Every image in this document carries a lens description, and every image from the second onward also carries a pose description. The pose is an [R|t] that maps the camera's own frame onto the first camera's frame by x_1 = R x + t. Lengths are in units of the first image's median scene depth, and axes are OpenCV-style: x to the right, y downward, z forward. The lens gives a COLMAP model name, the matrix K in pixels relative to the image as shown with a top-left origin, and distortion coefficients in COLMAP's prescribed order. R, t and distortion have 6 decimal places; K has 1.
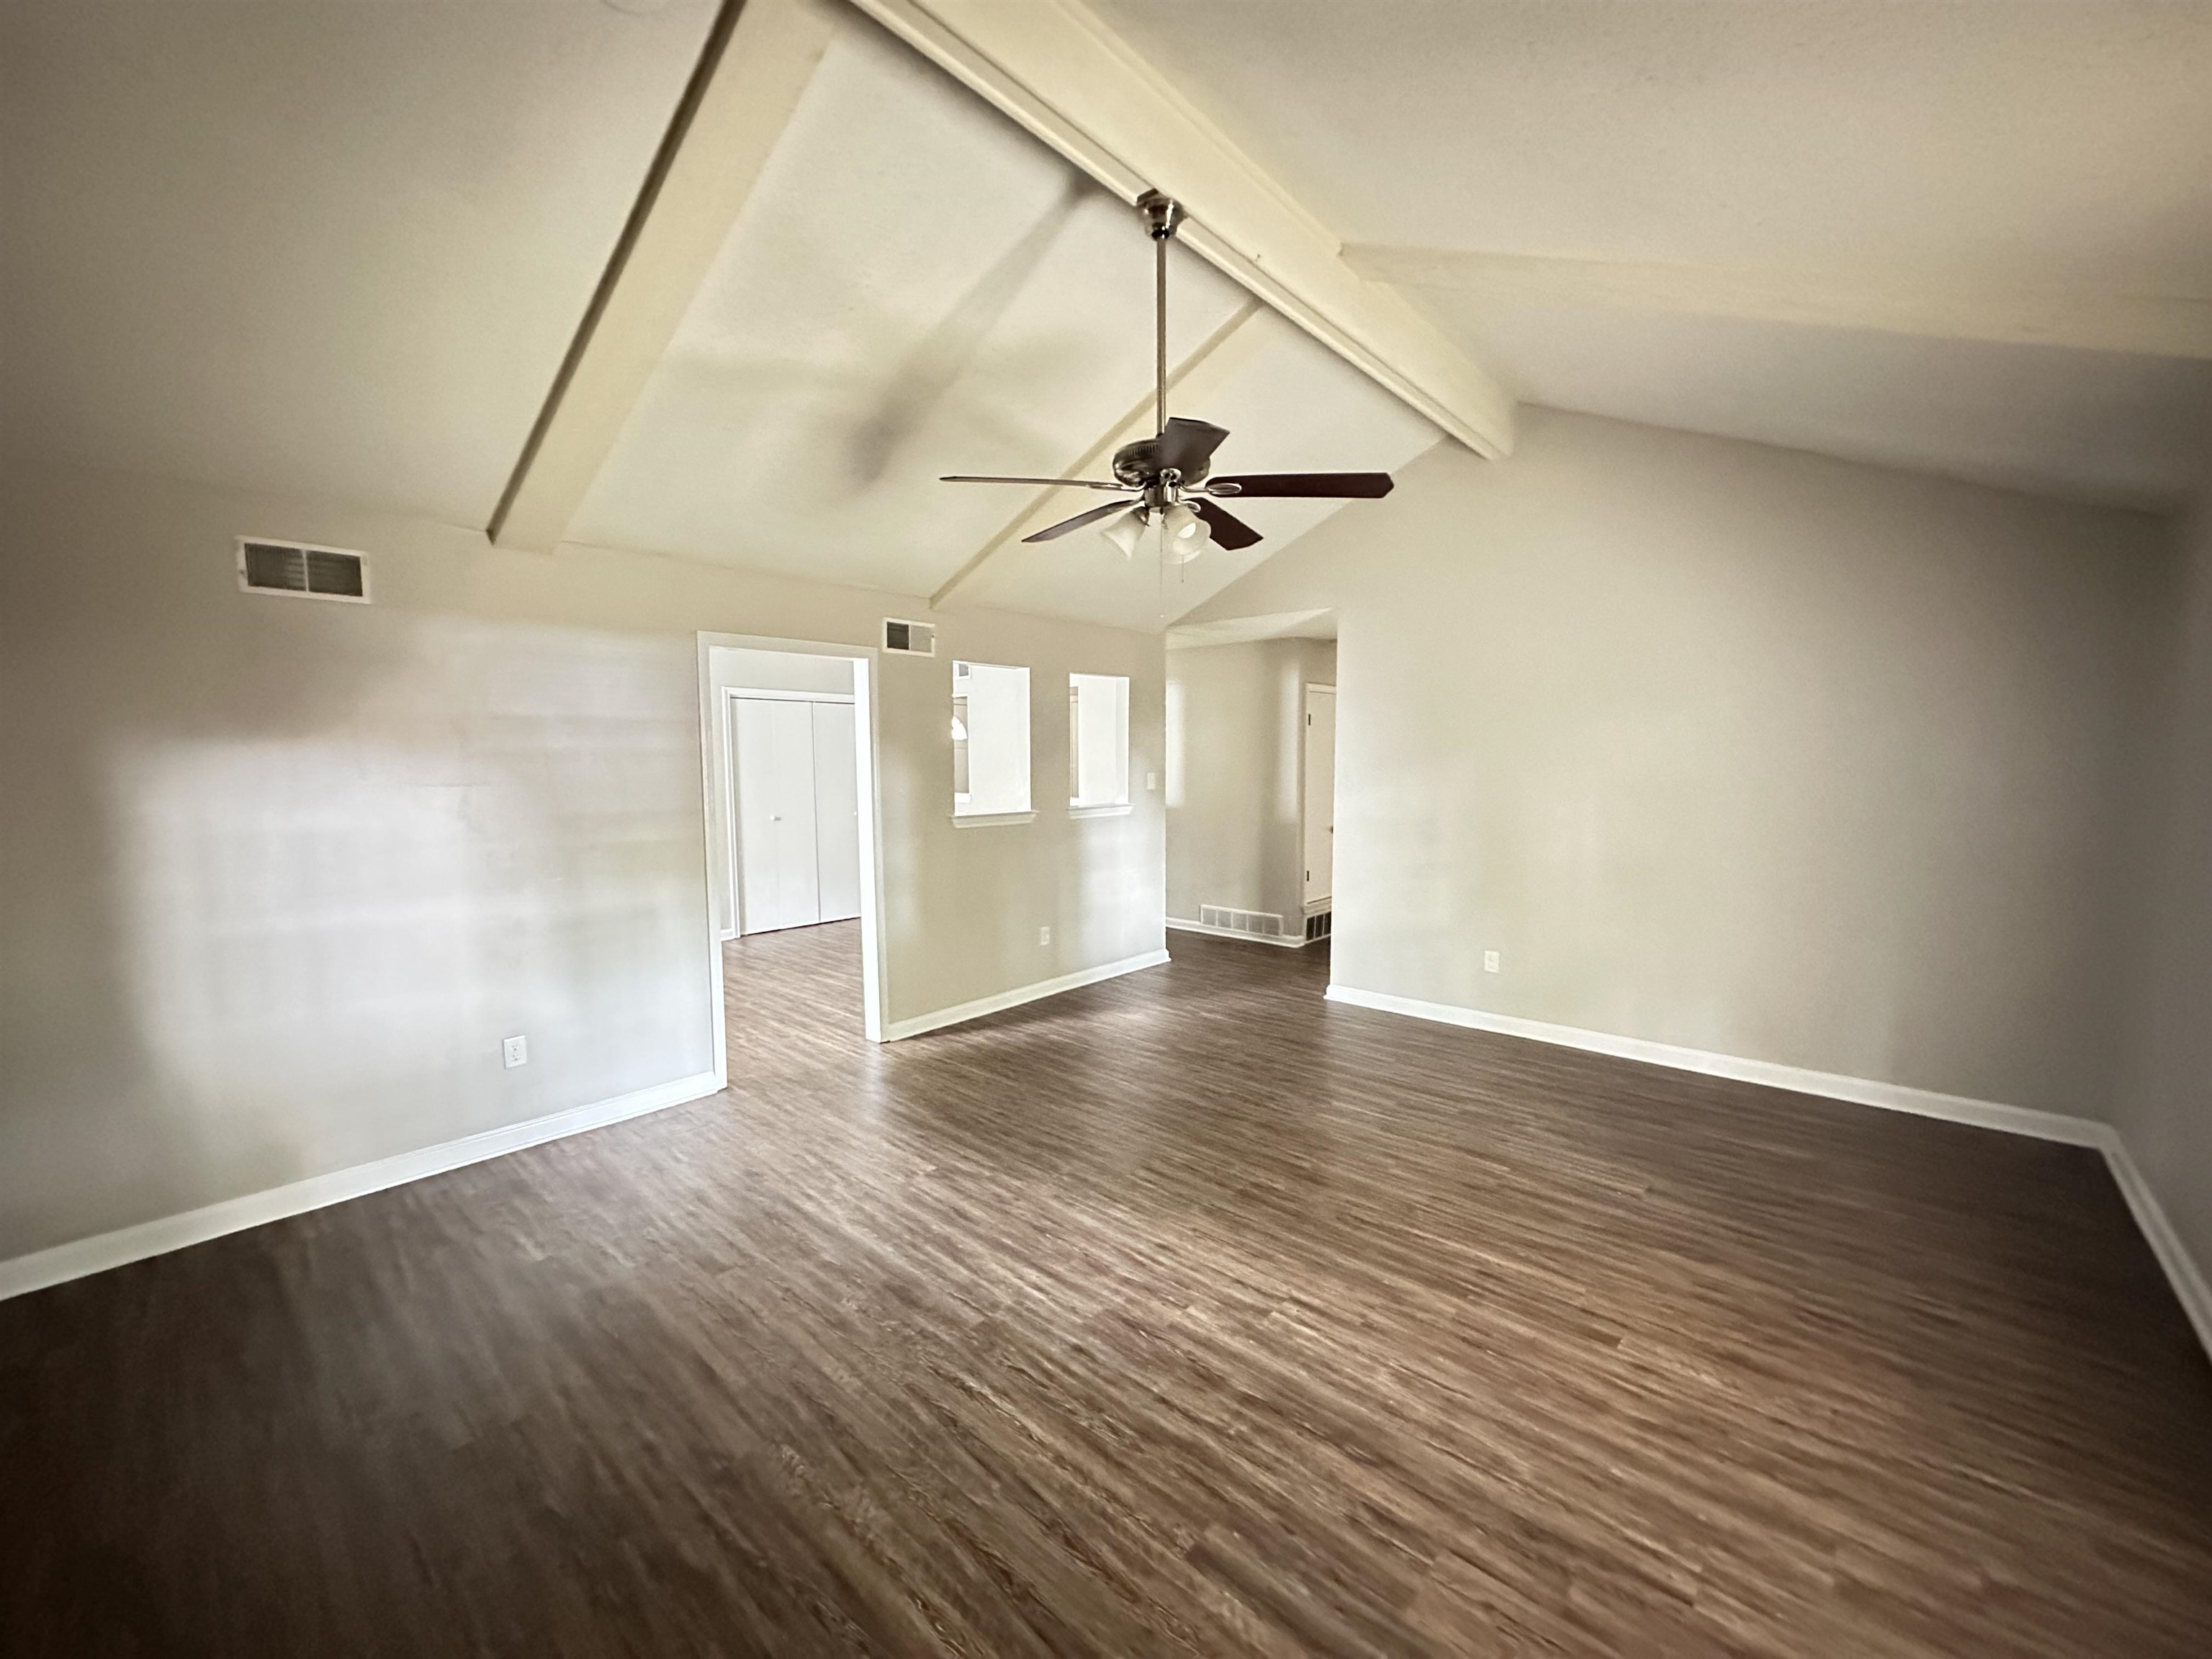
lens RADIAL K [[873.7, 0, 1106.0], [0, 873.7, 829.5], [0, 0, 1]] dist [-0.007892, -0.000093]
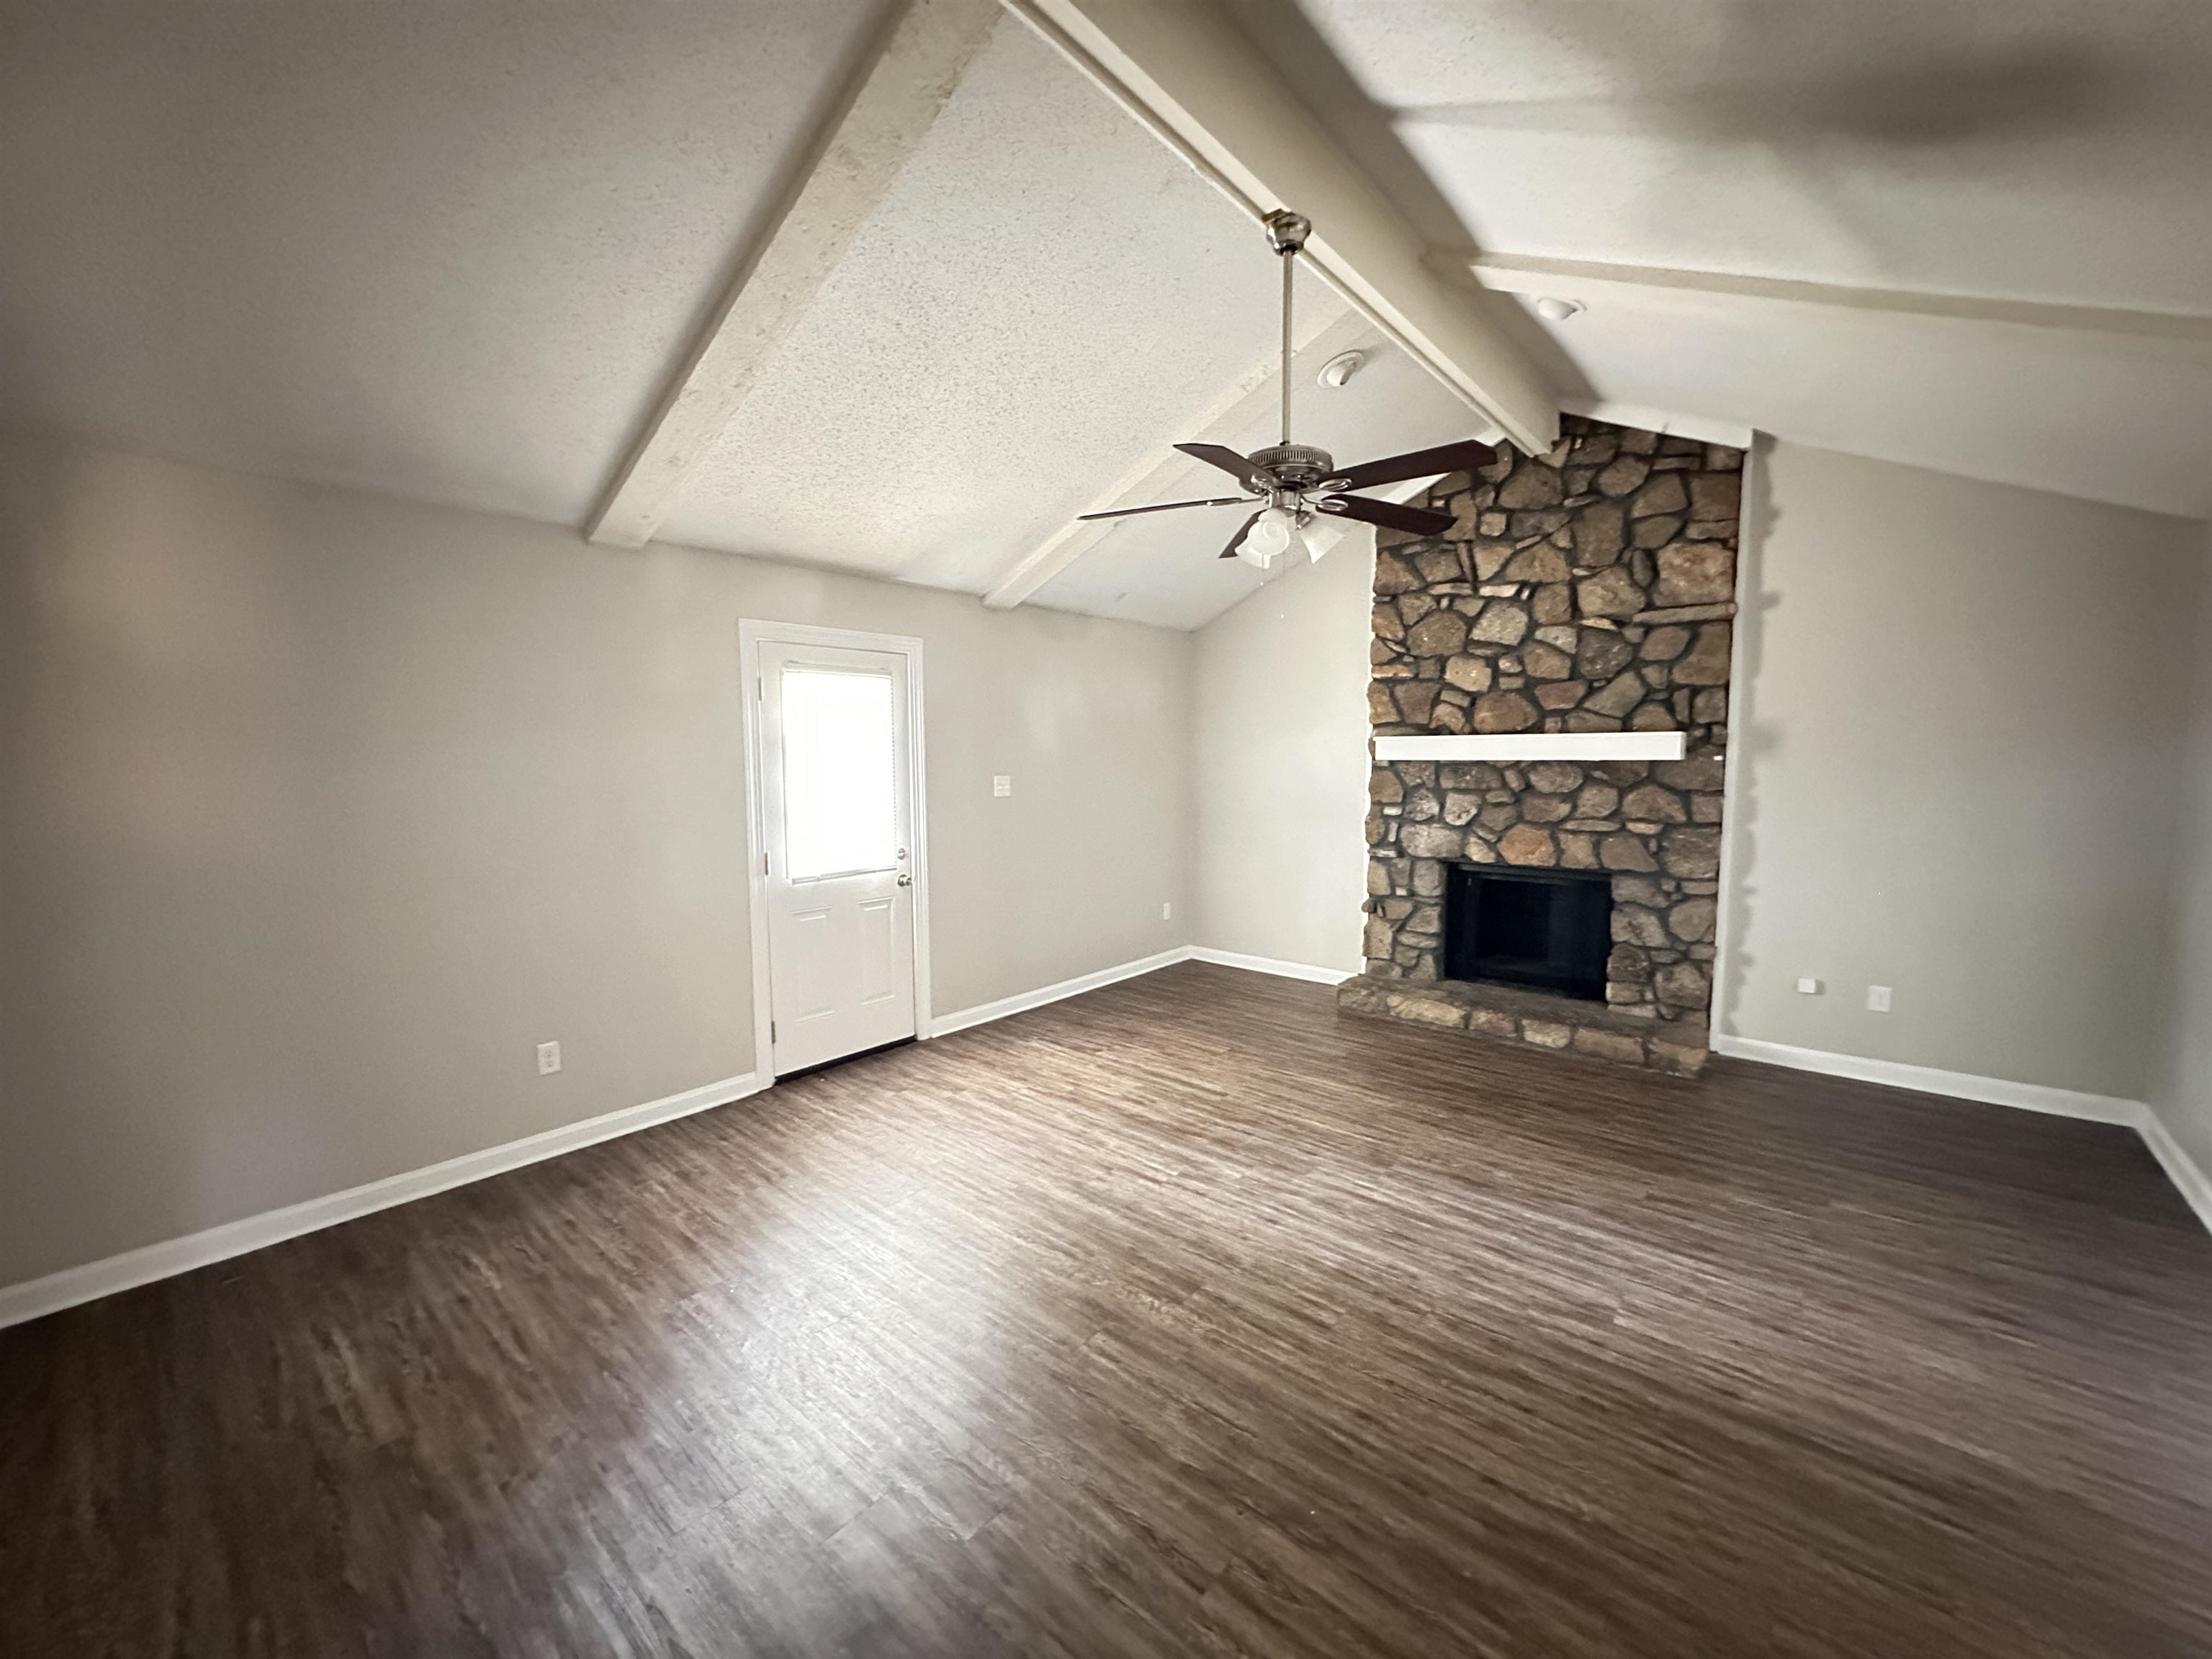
lens RADIAL K [[873.7, 0, 1106.0], [0, 873.7, 829.5], [0, 0, 1]] dist [-0.007892, -0.000093]
pose [[-0.999718, 0.012069, -0.020449, 0.313208], [0.008252, 0.984106, 0.177391, -0.191202], [0.022265, 0.177172, -0.983928, 2.169162]]
